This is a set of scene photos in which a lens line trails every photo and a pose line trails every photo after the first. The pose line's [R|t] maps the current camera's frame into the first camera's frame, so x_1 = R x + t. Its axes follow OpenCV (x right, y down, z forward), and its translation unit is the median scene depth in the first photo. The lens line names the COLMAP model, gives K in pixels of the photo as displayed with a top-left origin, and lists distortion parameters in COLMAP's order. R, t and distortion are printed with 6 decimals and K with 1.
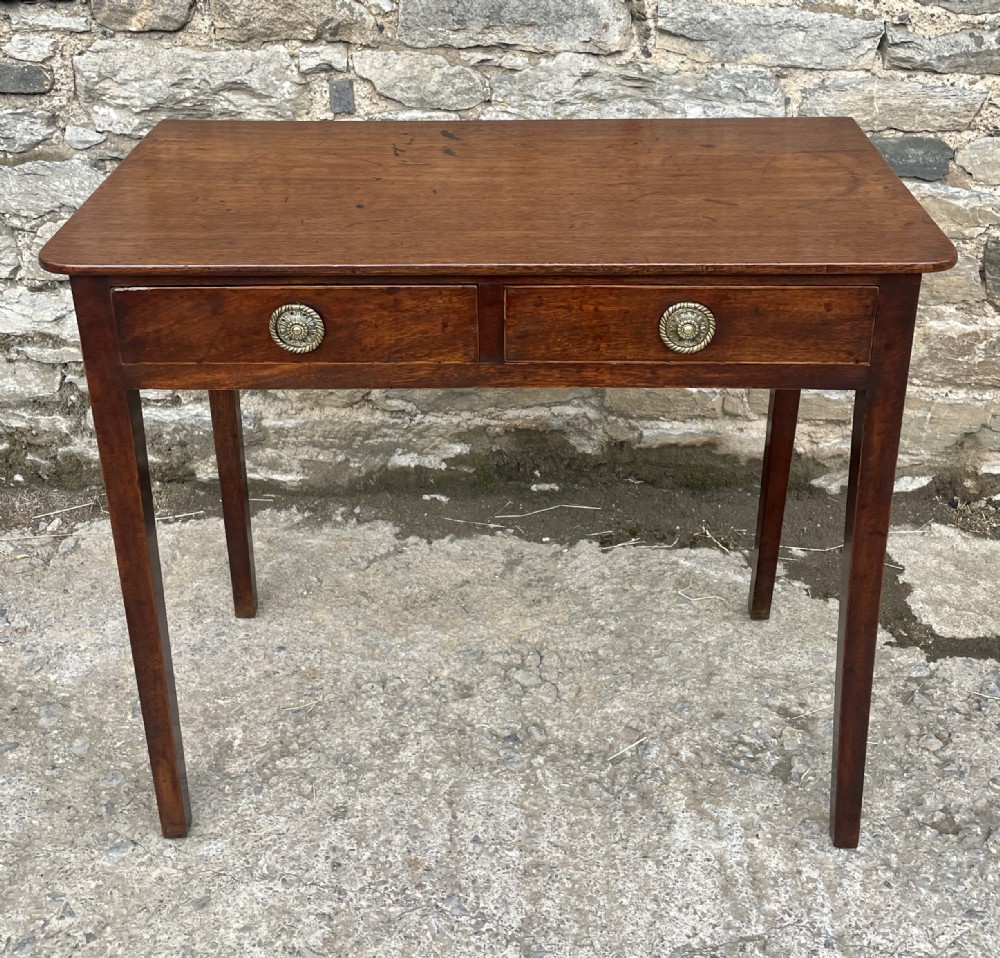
lens RADIAL K [[1274.9, 0, 487.6], [0, 1274.9, 313.6], [0, 0, 1]] dist [0.088190, -0.125493]
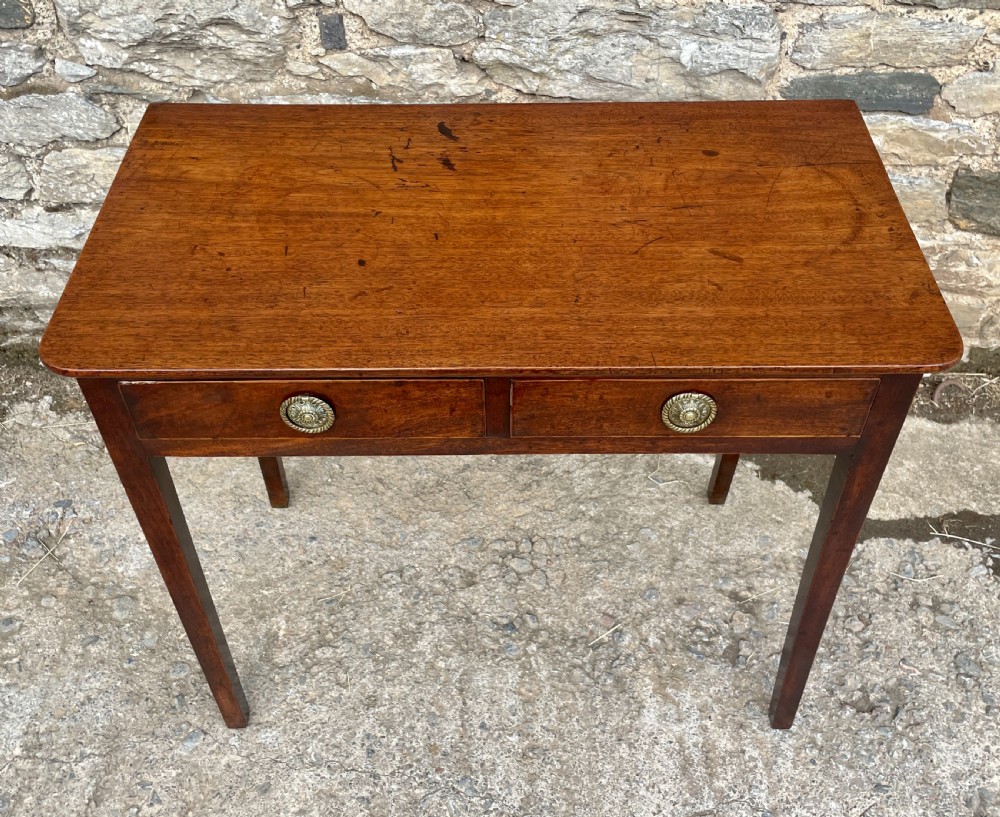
lens RADIAL K [[1031.6, 0, 494.4], [0, 1031.6, 408.0], [0, 0, 1]] dist [0.093196, -0.137358]
pose [[0.999645, -0.016239, 0.021116, -0.011700], [0.007466, 0.931725, 0.363088, -0.197148], [-0.025571, -0.362801, 0.931516, 0.152626]]
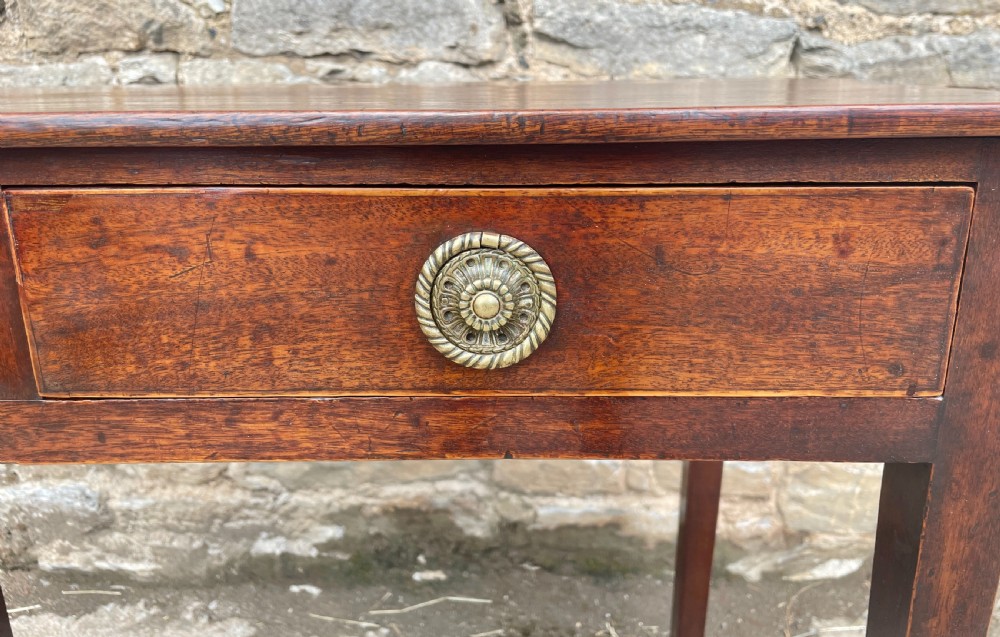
lens RADIAL K [[776.5, 0, 513.3], [0, 776.5, 301.9], [0, 0, 1]] dist [0.074334, -0.126074]
pose [[0.999750, -0.001772, 0.022294, 0.106411], [0.004915, 0.989893, -0.141728, 0.029856], [-0.021817, 0.141802, 0.989655, 0.509760]]
